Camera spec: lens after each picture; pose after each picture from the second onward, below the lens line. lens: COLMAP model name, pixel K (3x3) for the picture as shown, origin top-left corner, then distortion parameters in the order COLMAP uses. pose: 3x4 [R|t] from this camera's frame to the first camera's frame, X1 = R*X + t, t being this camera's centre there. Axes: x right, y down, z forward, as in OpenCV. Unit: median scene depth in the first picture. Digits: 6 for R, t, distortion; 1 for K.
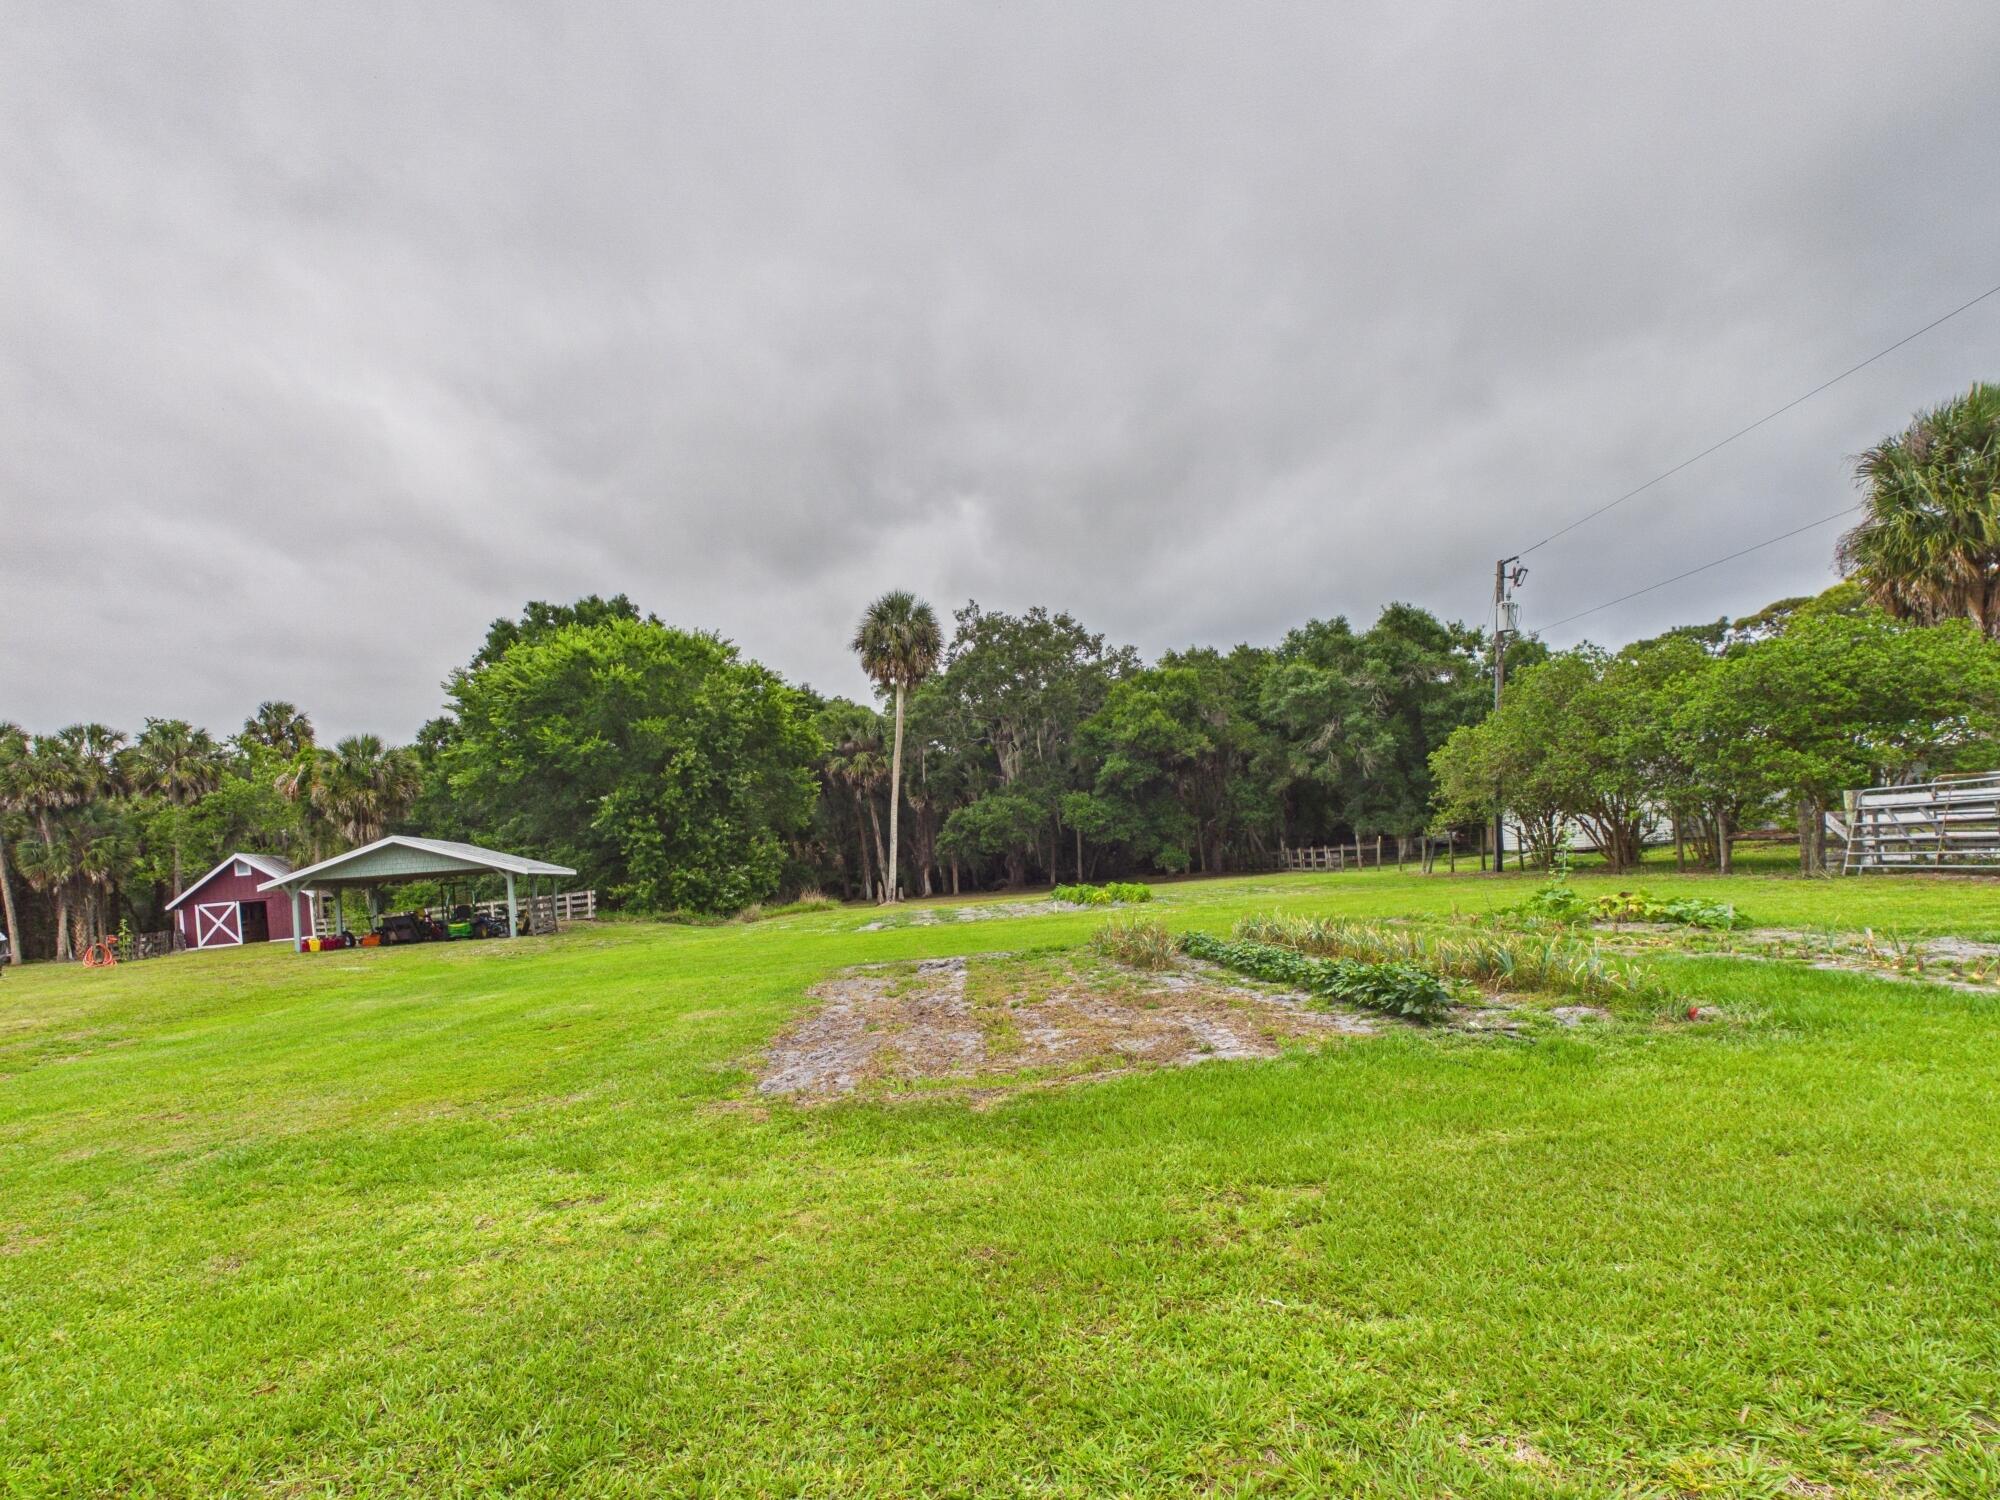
lens RADIAL K [[1069.7, 0, 1009.3], [0, 1069.7, 866.4], [0, 0, 1]] dist [0.002334, 0.000920]
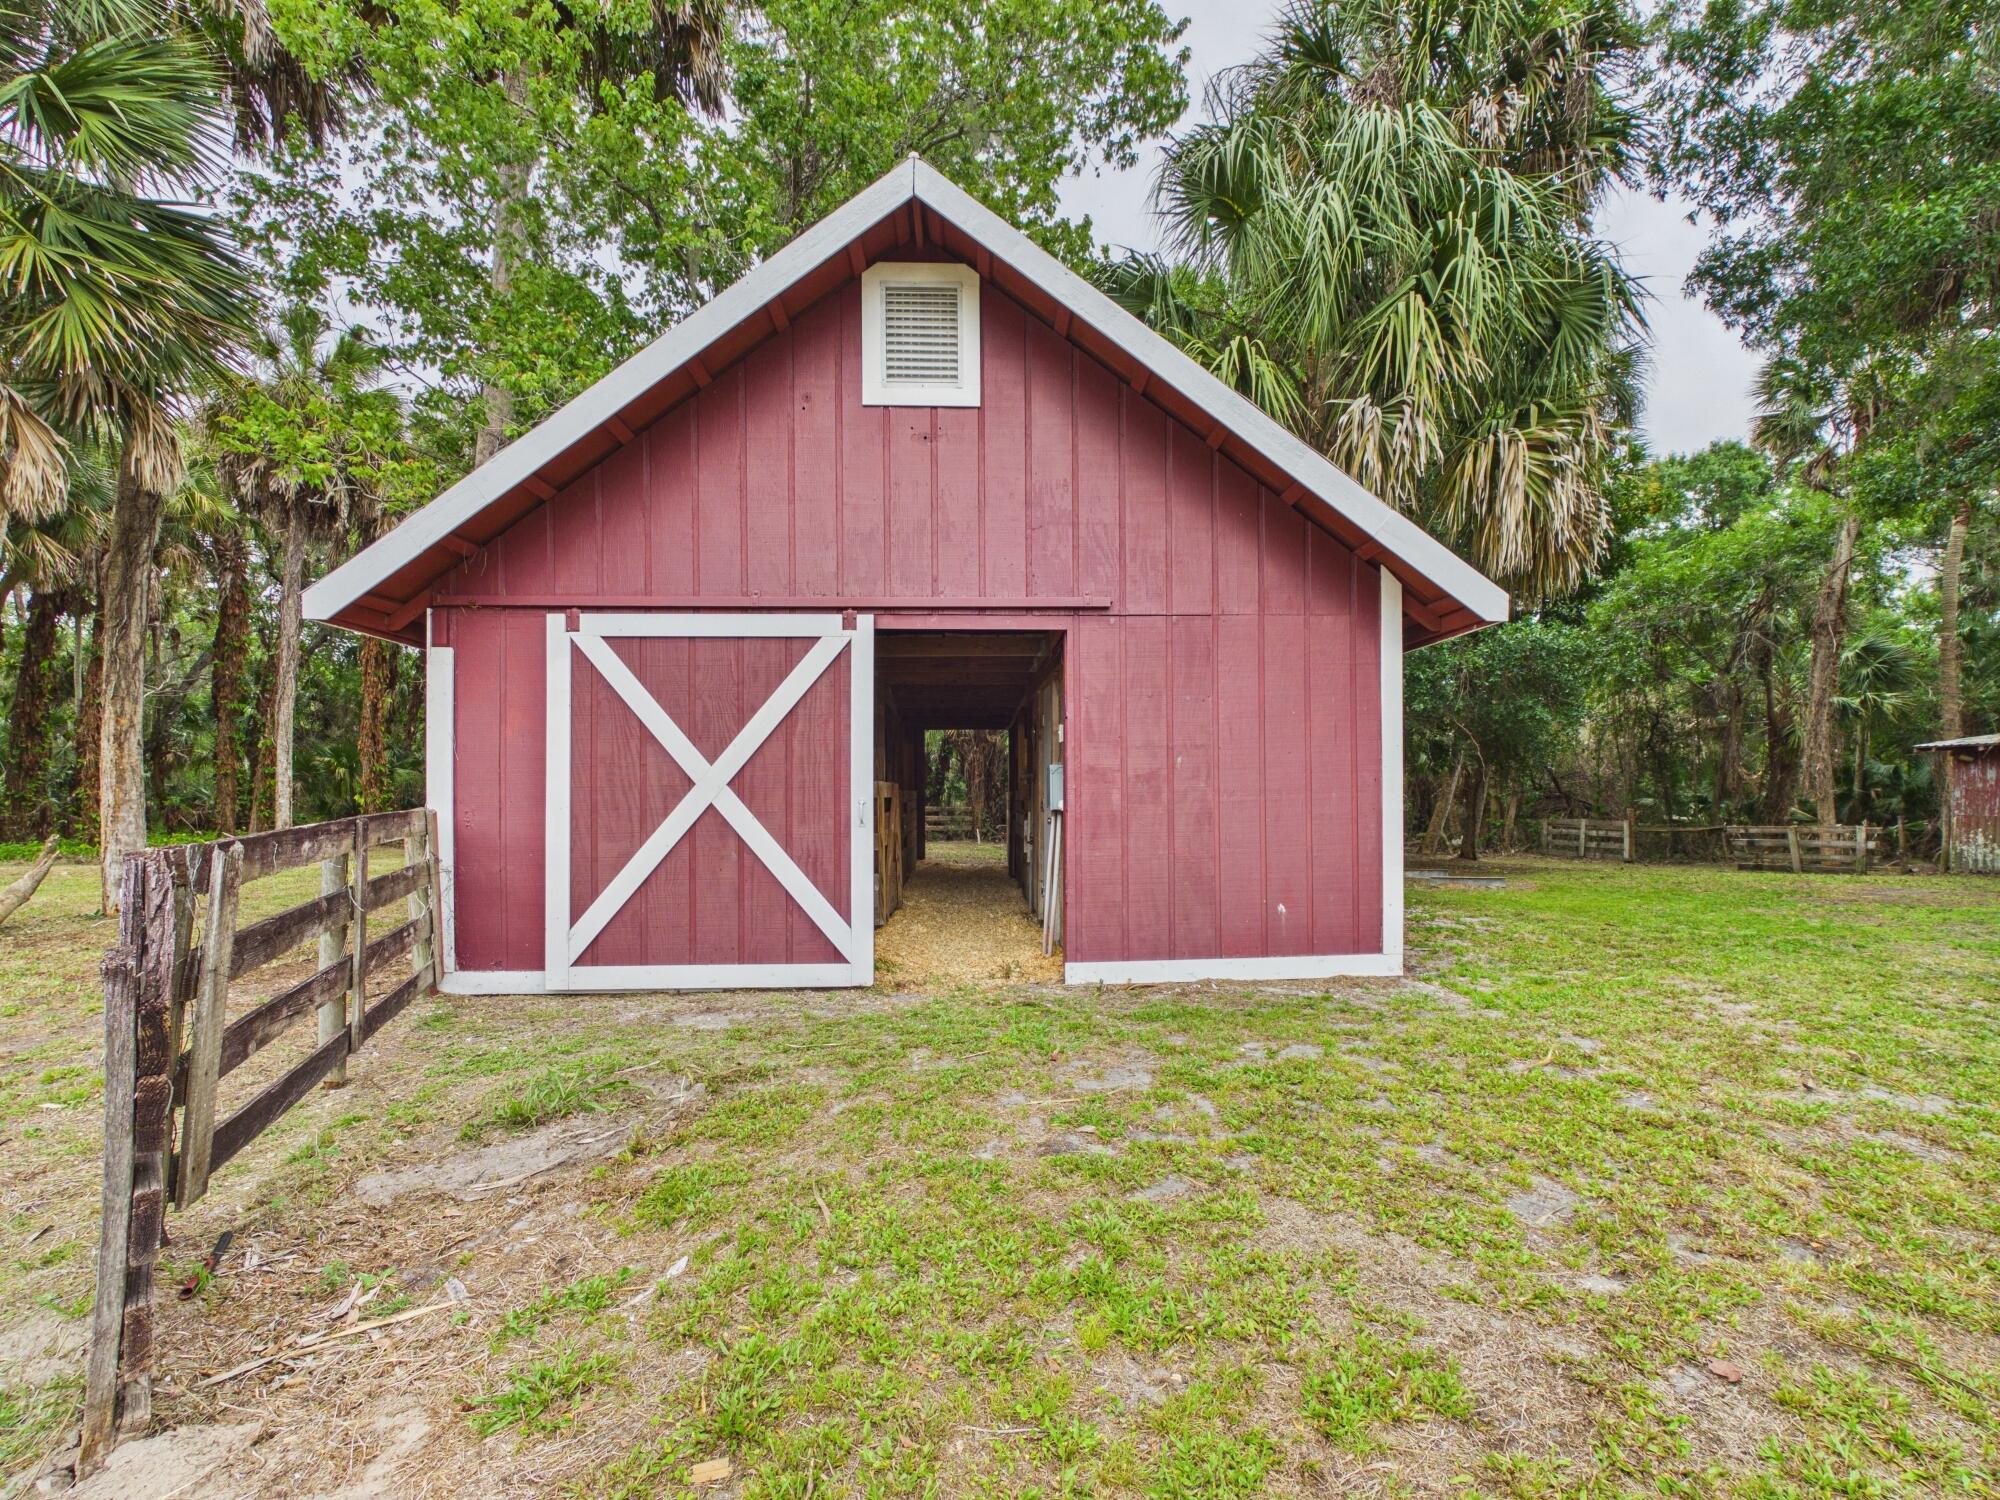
lens RADIAL K [[818.5, 0, 993.9], [0, 818.5, 769.8], [0, 0, 1]] dist [-0.001589, 0.001348]
pose [[0.973862, 0.087329, -0.209680, -0.731389], [-0.085662, 0.996179, 0.017039, 0.050307], [0.210367, 0.001368, 0.977622, 0.975054]]
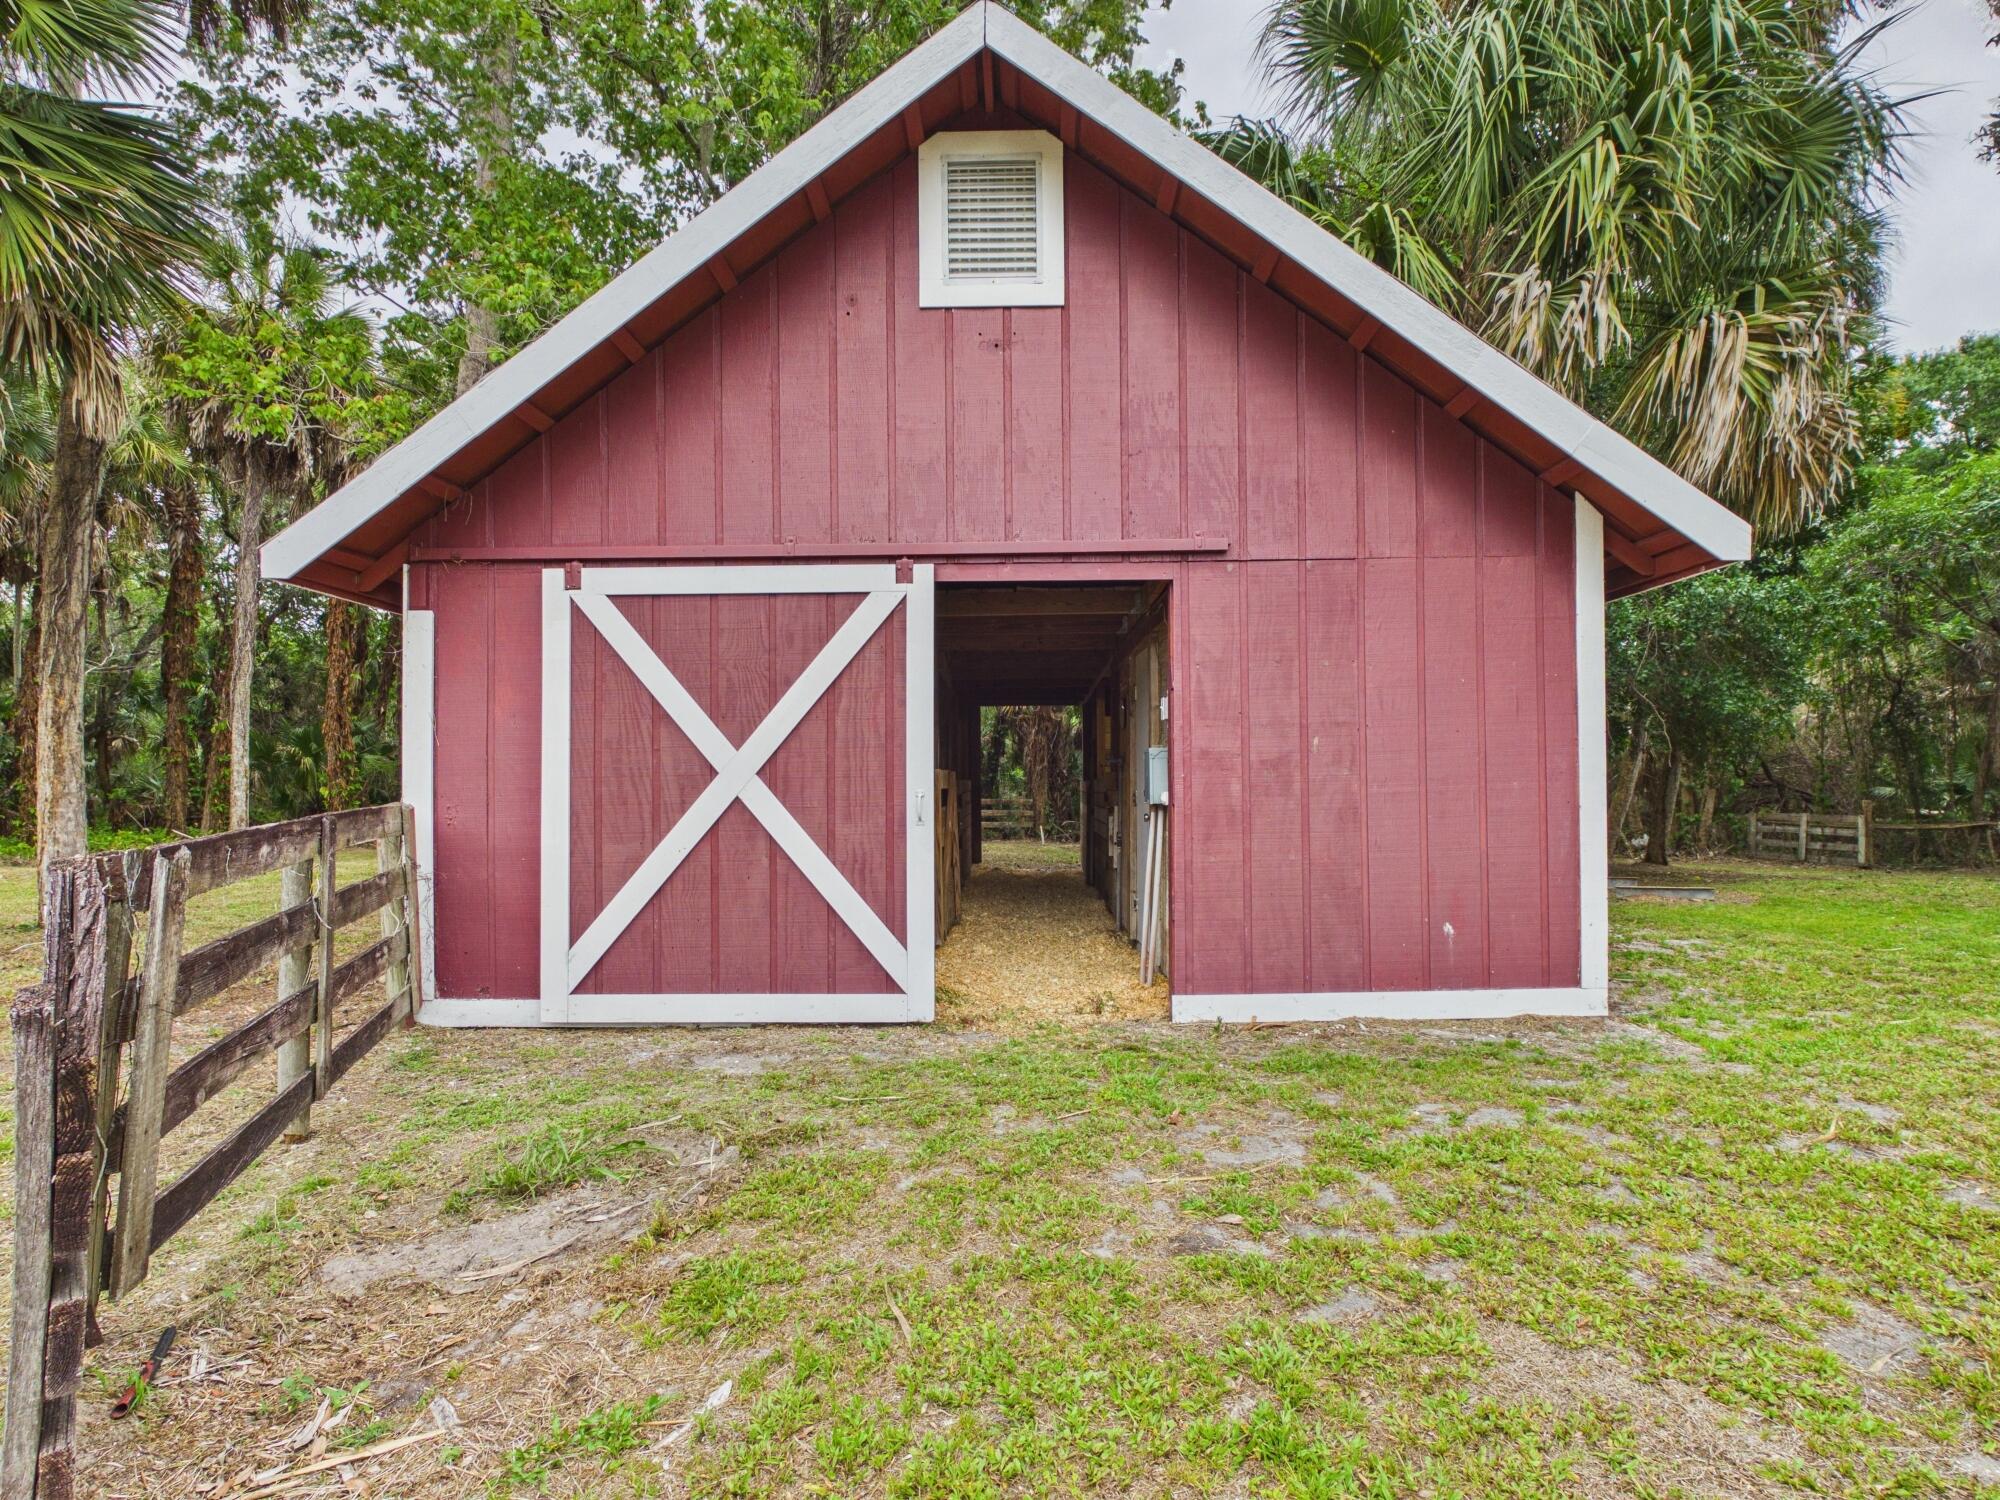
lens RADIAL K [[974.8, 0, 997.7], [0, 974.8, 747.9], [0, 0, 1]] dist [0.001198, -0.000902]
pose [[0.961393, 0.082068, -0.262655, -0.735149], [-0.080959, 0.996604, 0.015063, 0.050584], [0.262999, 0.006783, 0.964772, 0.978006]]
